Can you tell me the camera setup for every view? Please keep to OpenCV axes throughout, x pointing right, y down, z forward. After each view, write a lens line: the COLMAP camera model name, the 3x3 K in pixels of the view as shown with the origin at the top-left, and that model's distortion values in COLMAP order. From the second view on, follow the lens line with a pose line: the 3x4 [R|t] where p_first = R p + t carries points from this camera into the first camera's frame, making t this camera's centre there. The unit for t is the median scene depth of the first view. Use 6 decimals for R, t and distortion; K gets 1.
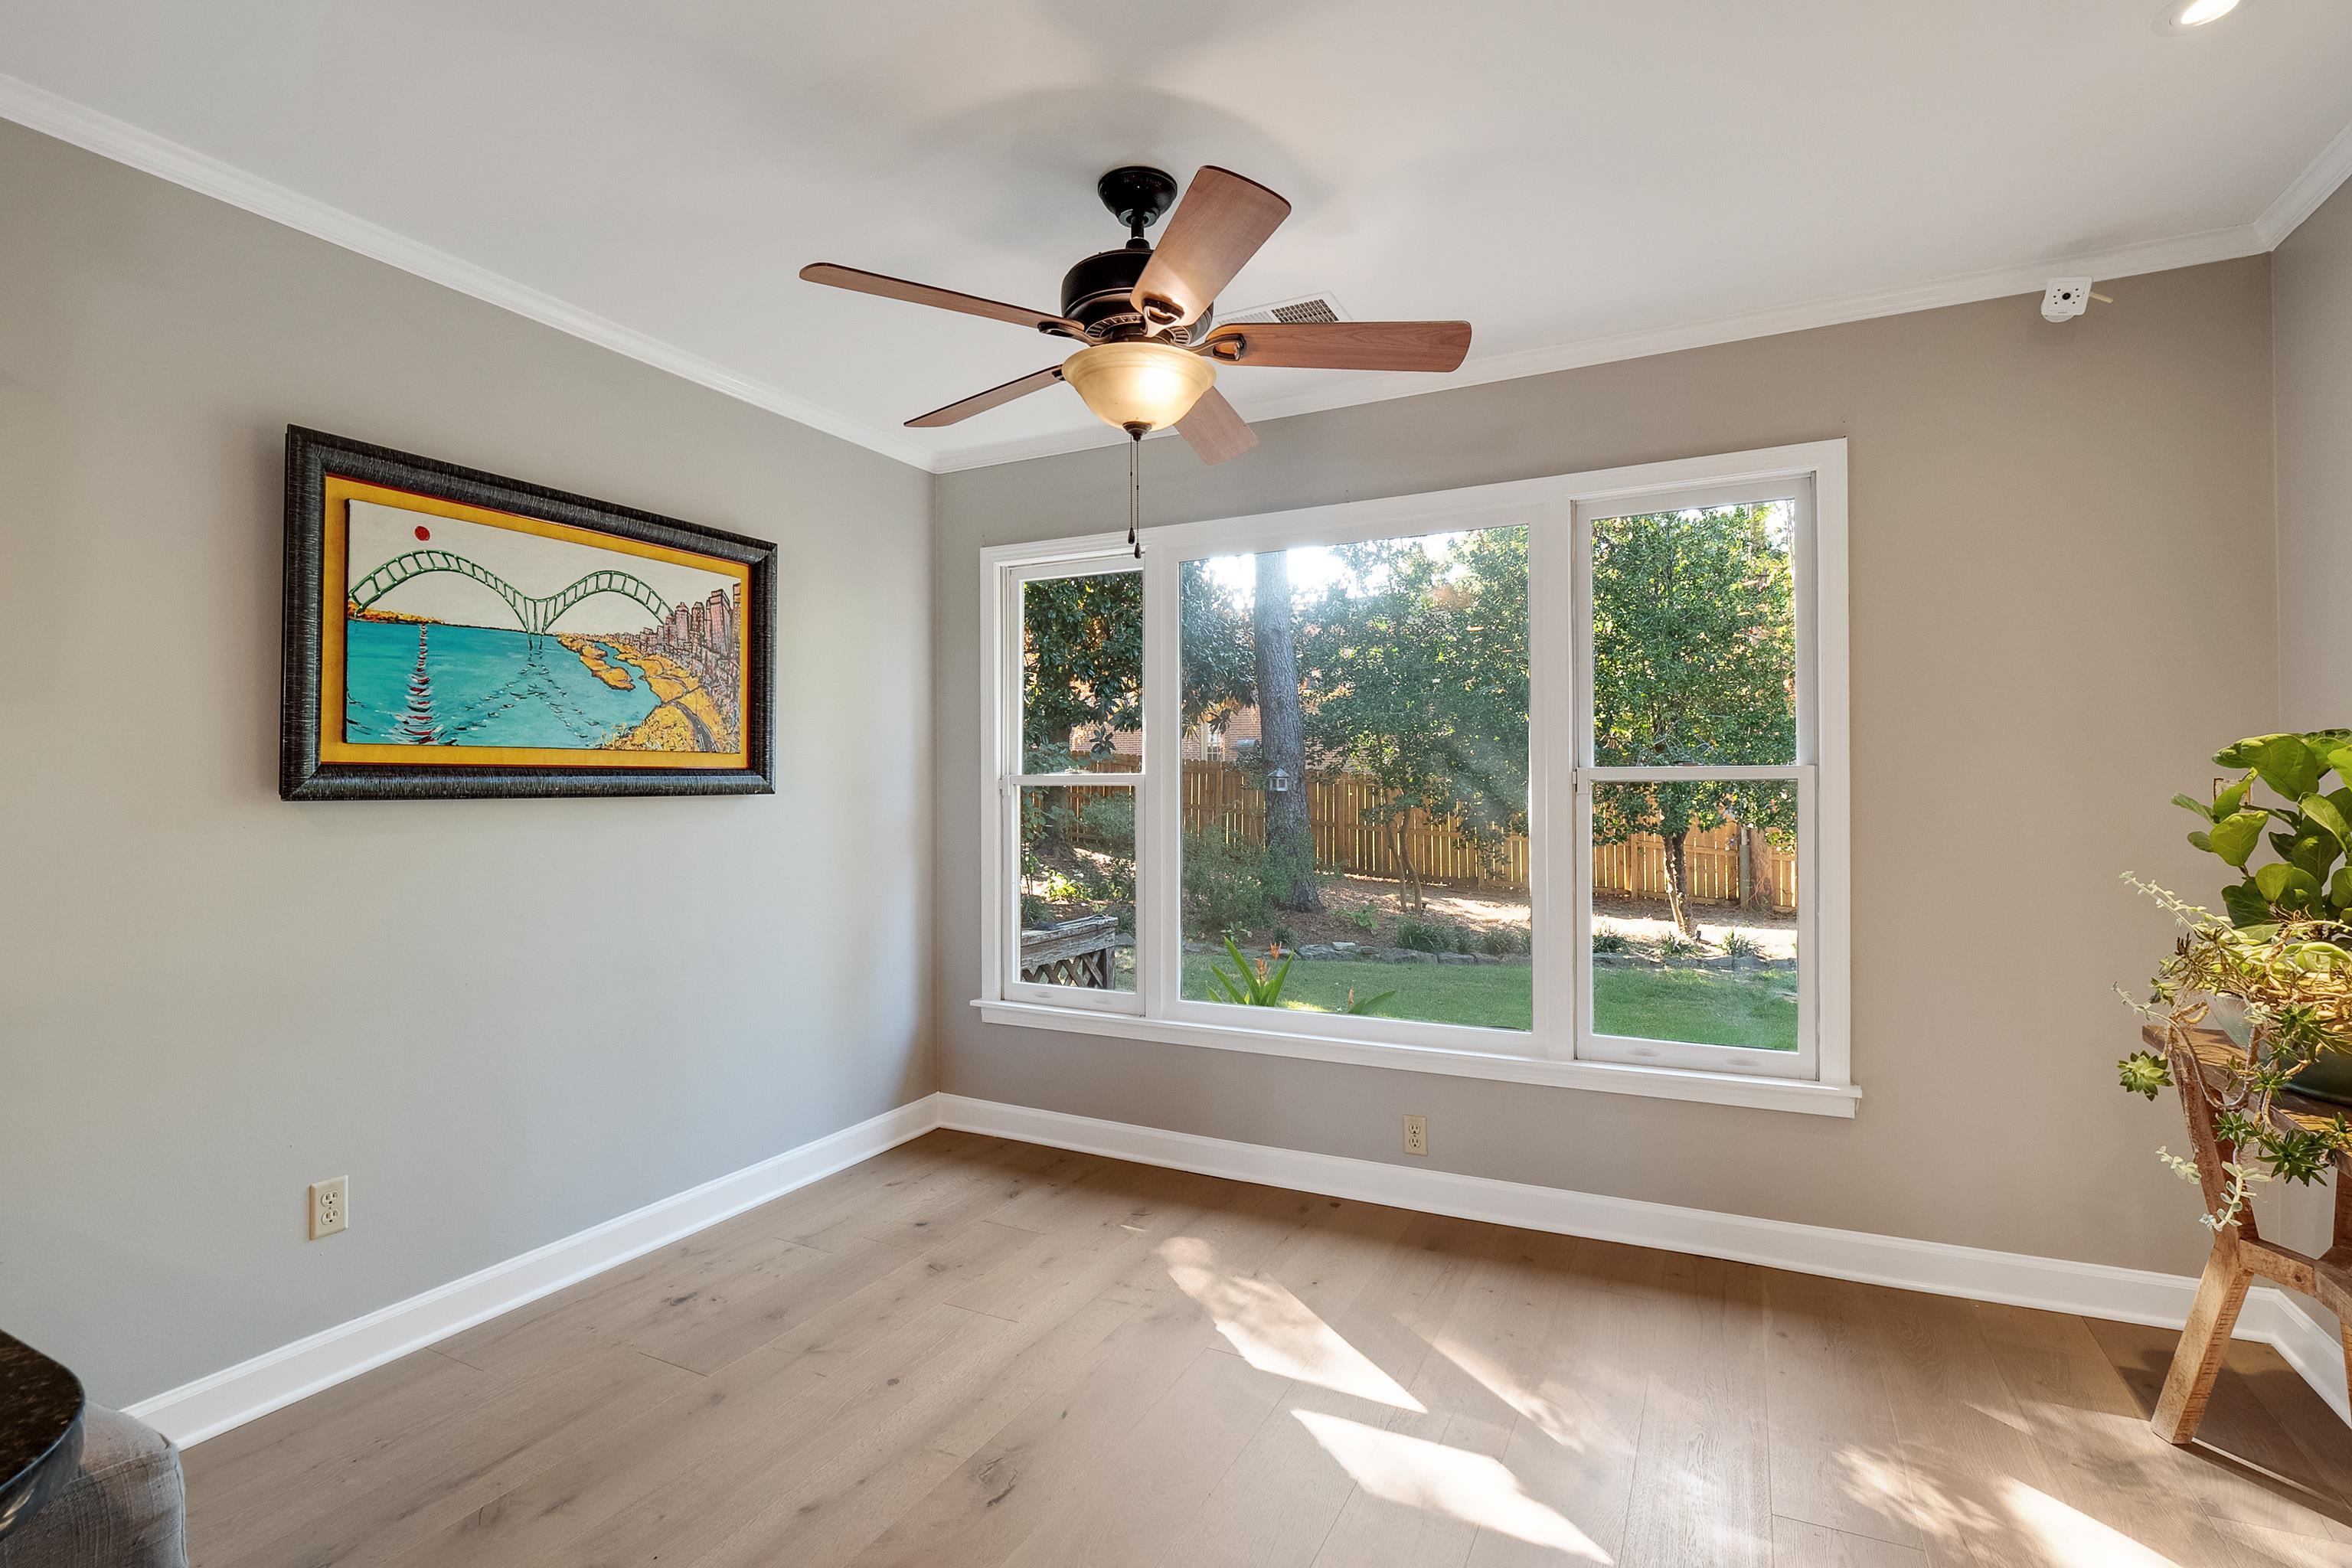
lens RADIAL K [[1112.2, 0, 1183.8], [0, 1112.2, 782.4], [0, 0, 1]] dist [-0.008281, -0.003323]
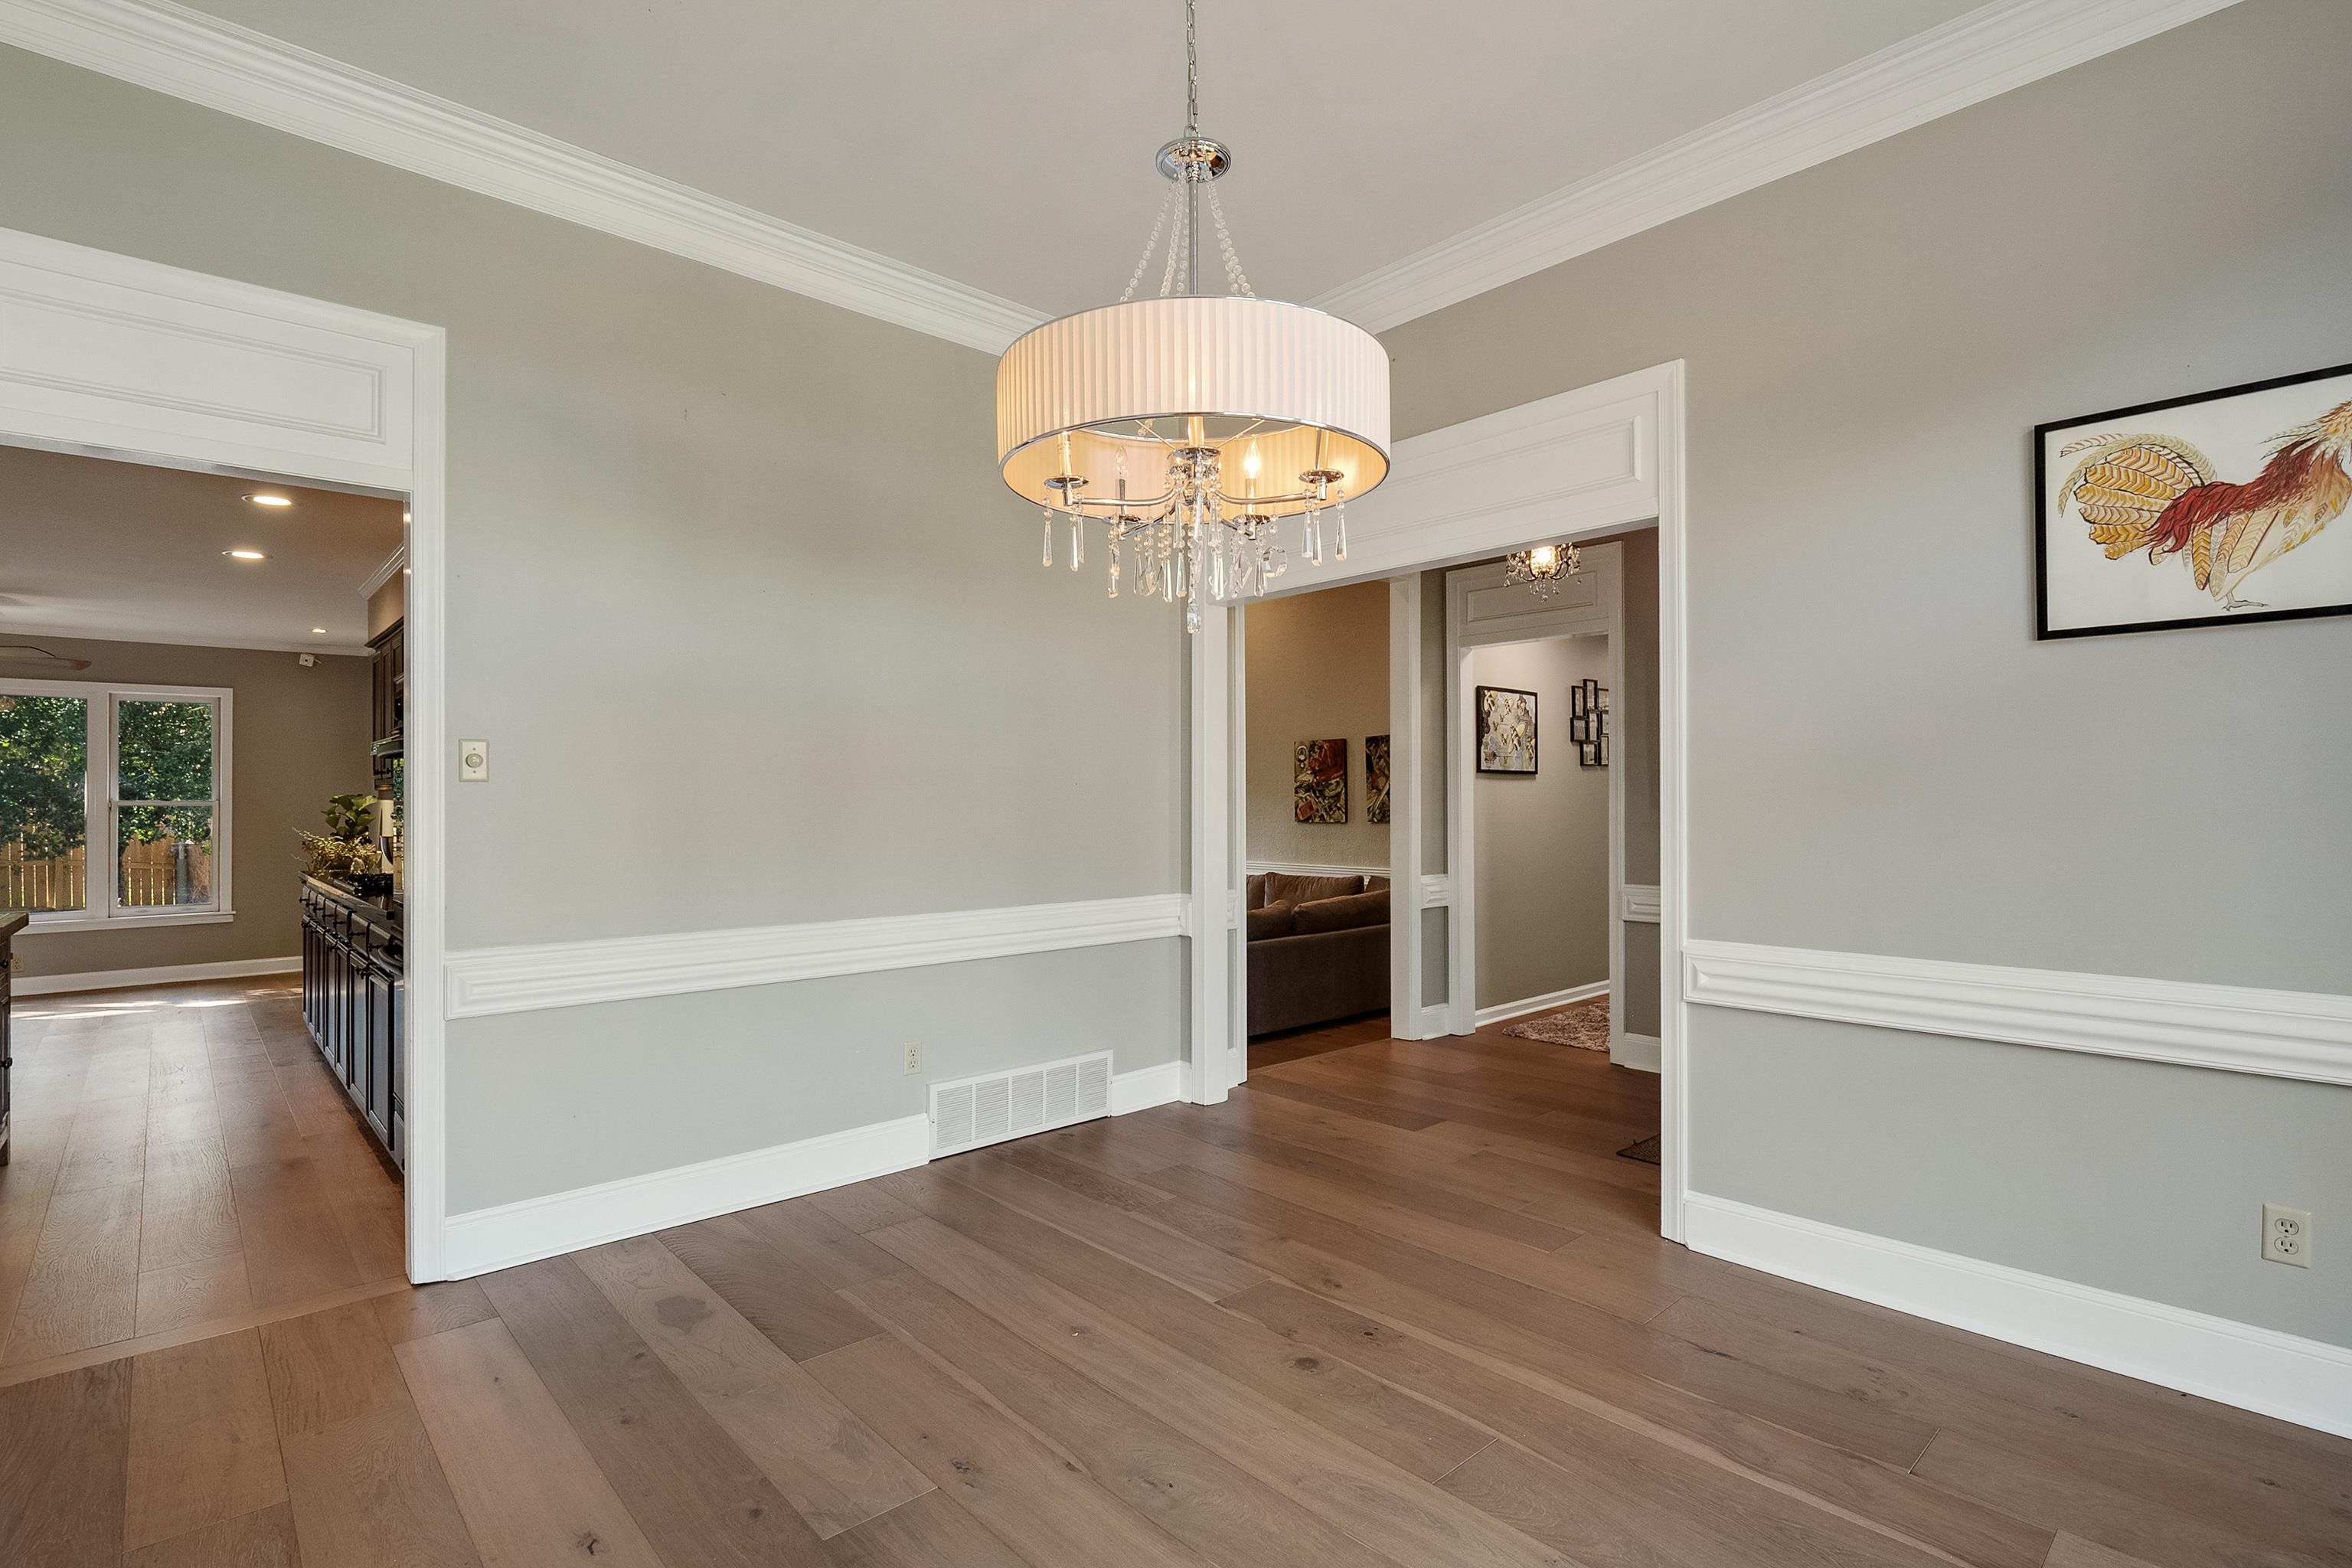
lens RADIAL K [[1112.2, 0, 1175.9], [0, 1112.2, 794.7], [0, 0, 1]] dist [-0.008281, -0.003323]
pose [[0.358780, 0.009601, 0.933373, -1.025139], [-0.001249, 0.999951, -0.009805, -0.005051], [-0.933421, 0.002352, 0.358774, -1.985349]]
